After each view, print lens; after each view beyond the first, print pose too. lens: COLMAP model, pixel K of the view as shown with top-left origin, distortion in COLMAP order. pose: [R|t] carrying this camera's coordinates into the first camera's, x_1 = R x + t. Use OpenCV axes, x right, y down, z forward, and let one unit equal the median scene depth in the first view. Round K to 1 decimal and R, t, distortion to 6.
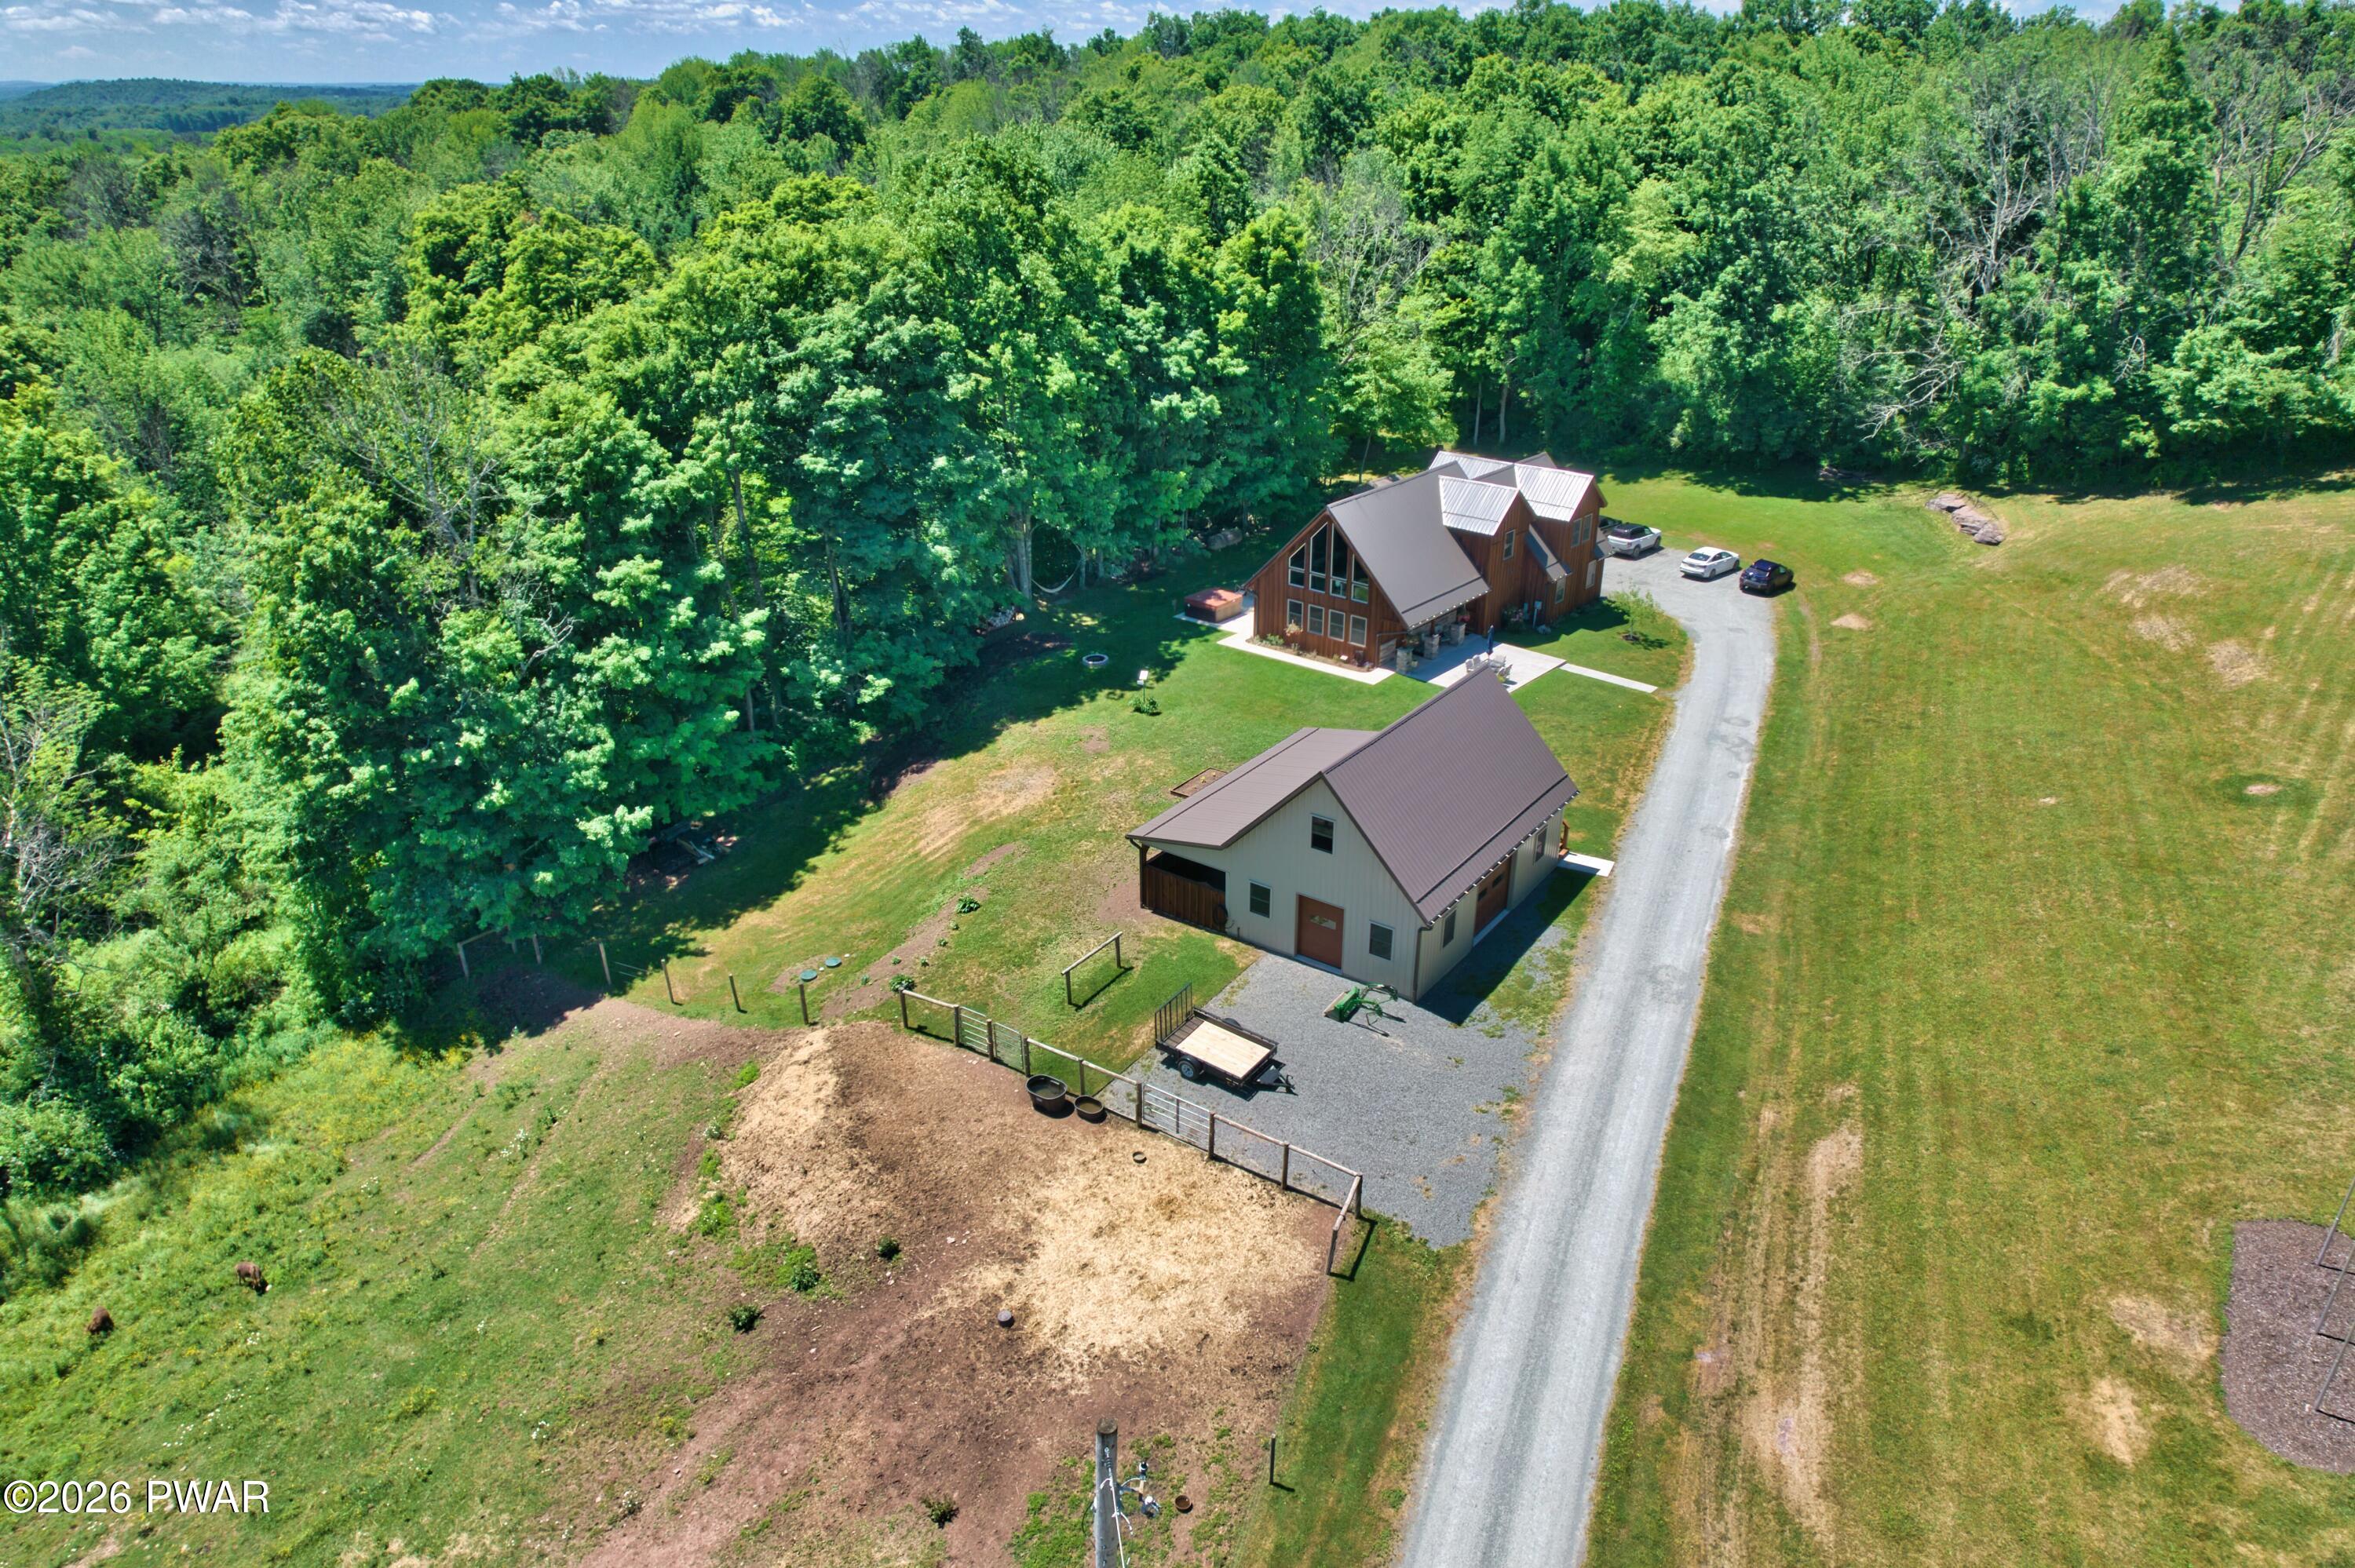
lens RADIAL K [[1521.0, 0, 1189.5], [0, 1521.0, 796.8], [0, 0, 1]] dist [-0.085810, 0.076045]
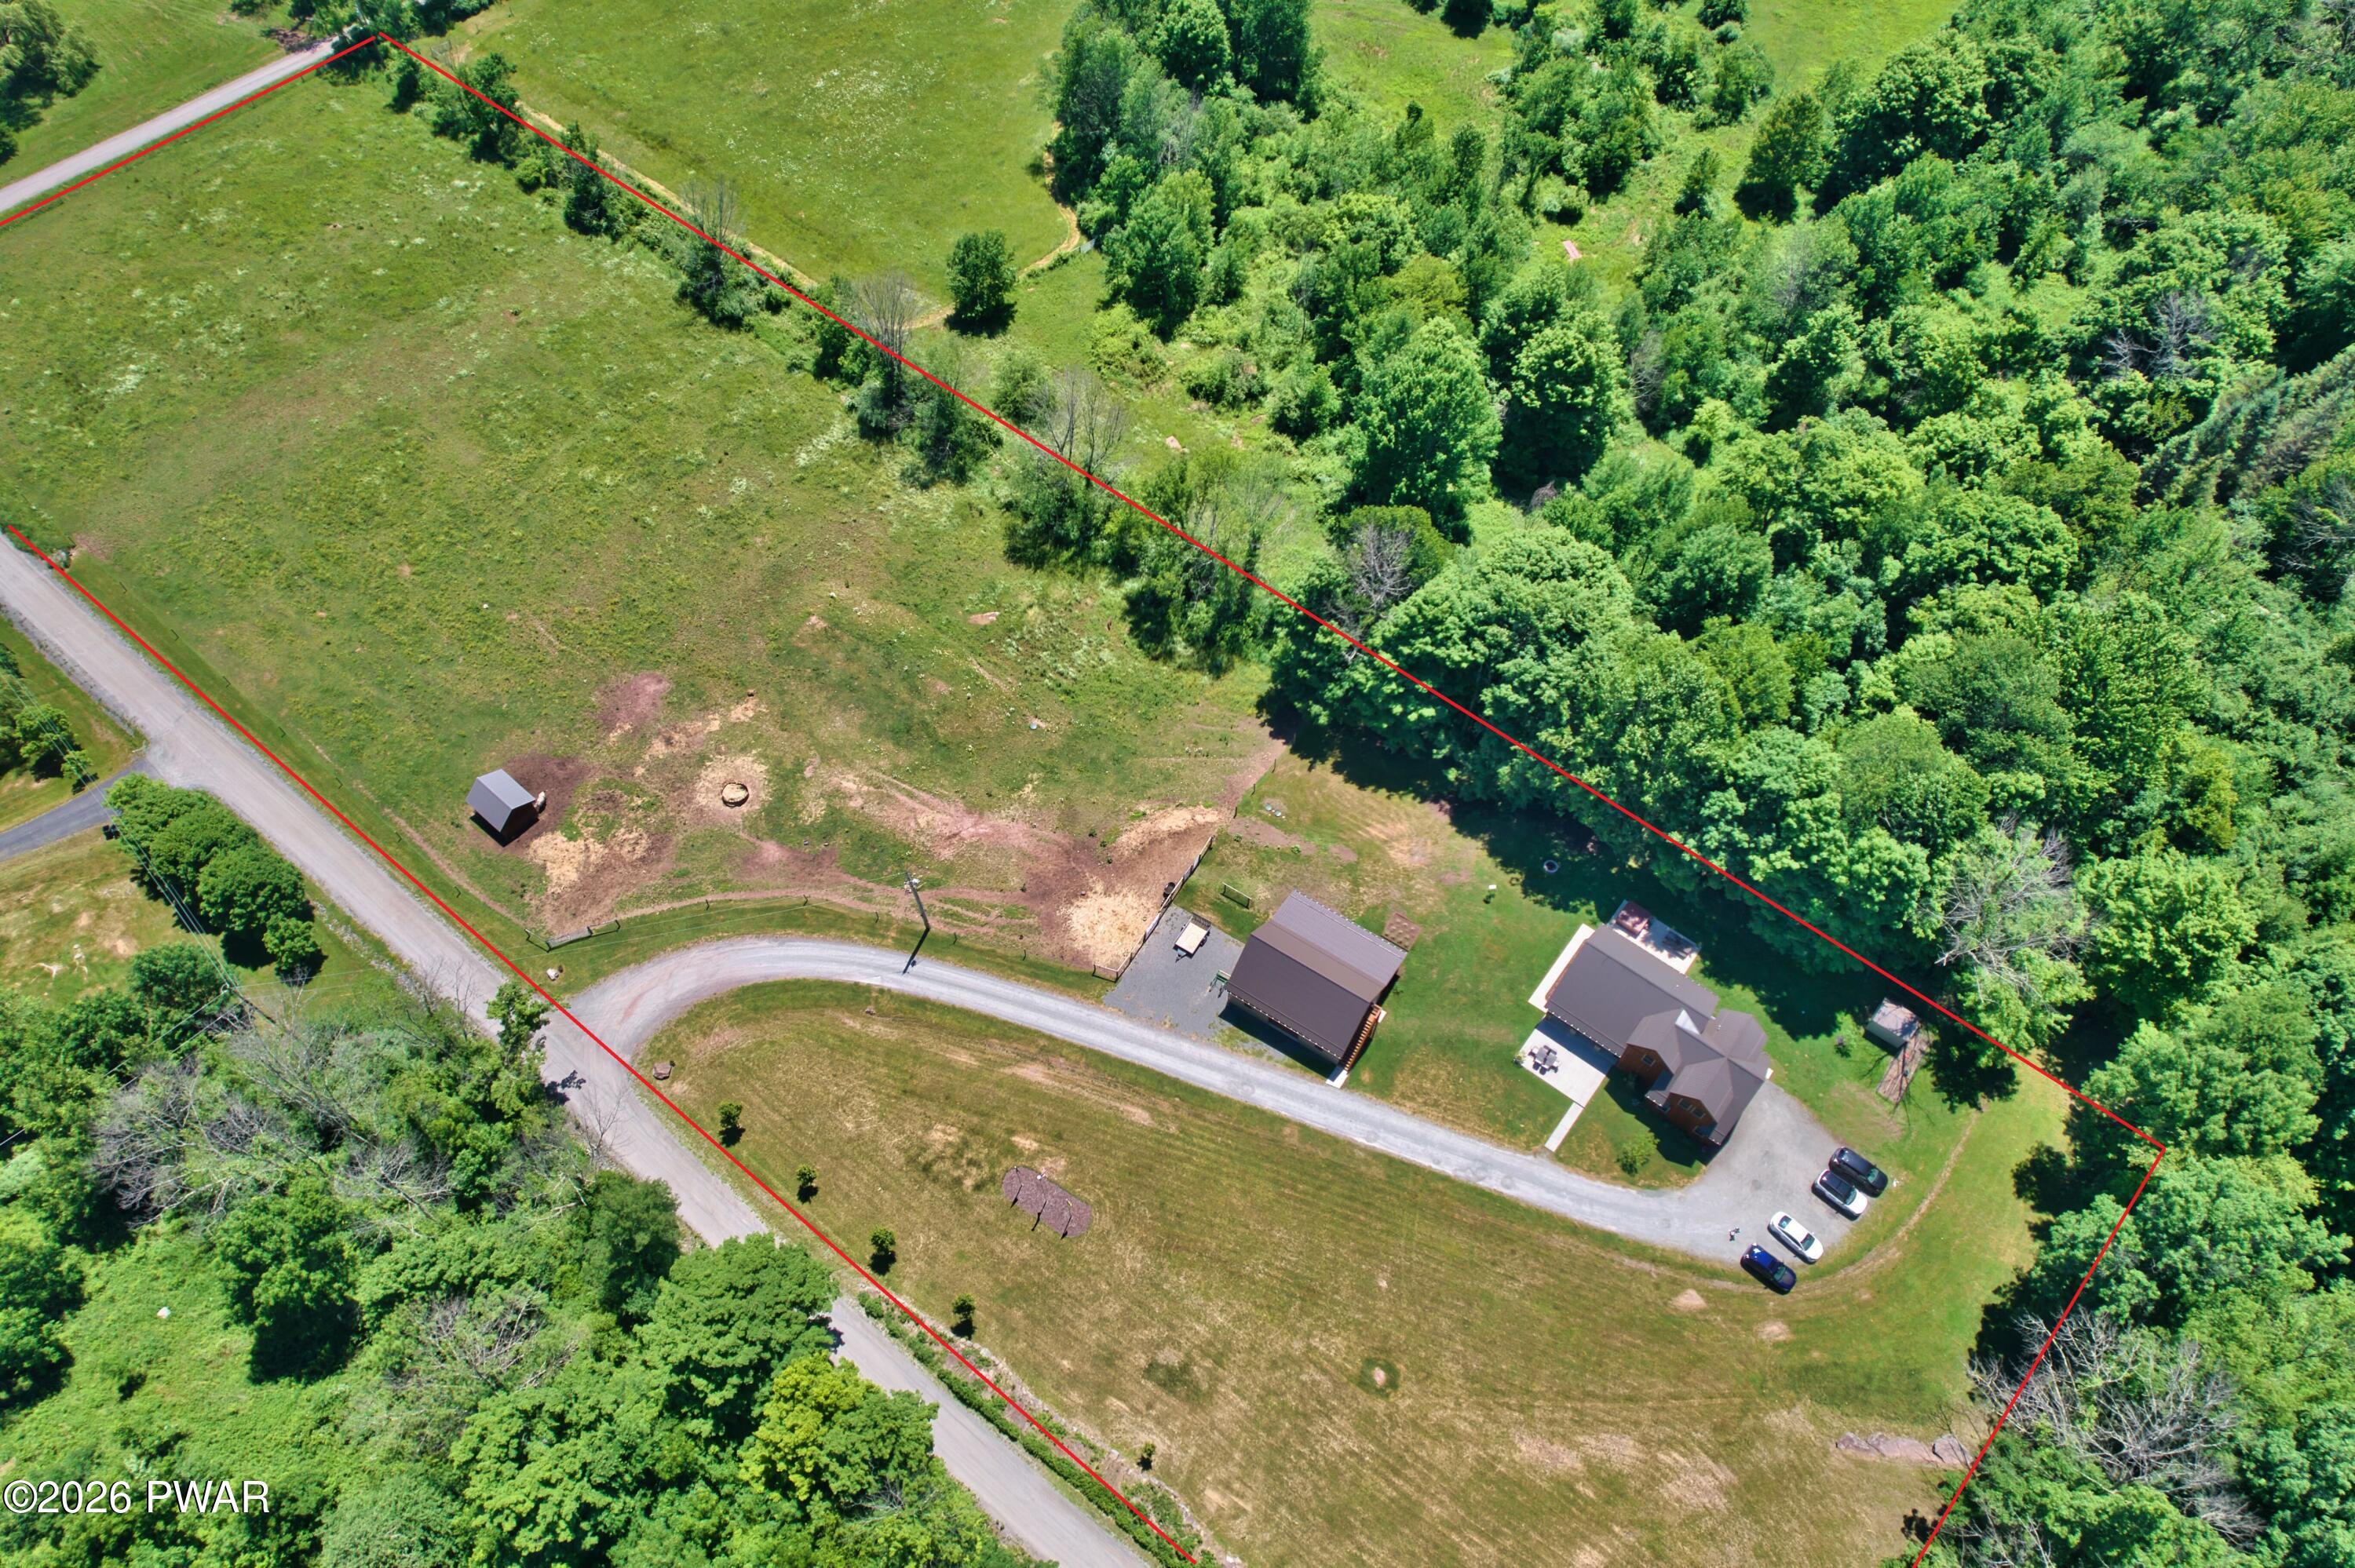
lens RADIAL K [[1481.9, 0, 1187.5], [0, 1481.9, 819.1], [0, 0, 1]] dist [-0.059205, 0.031250]
pose [[0.051055, 0.872242, -0.486403, 0.831075], [-0.431920, 0.458418, 0.776722, -1.480314], [0.900466, 0.170431, 0.400143, -0.152792]]
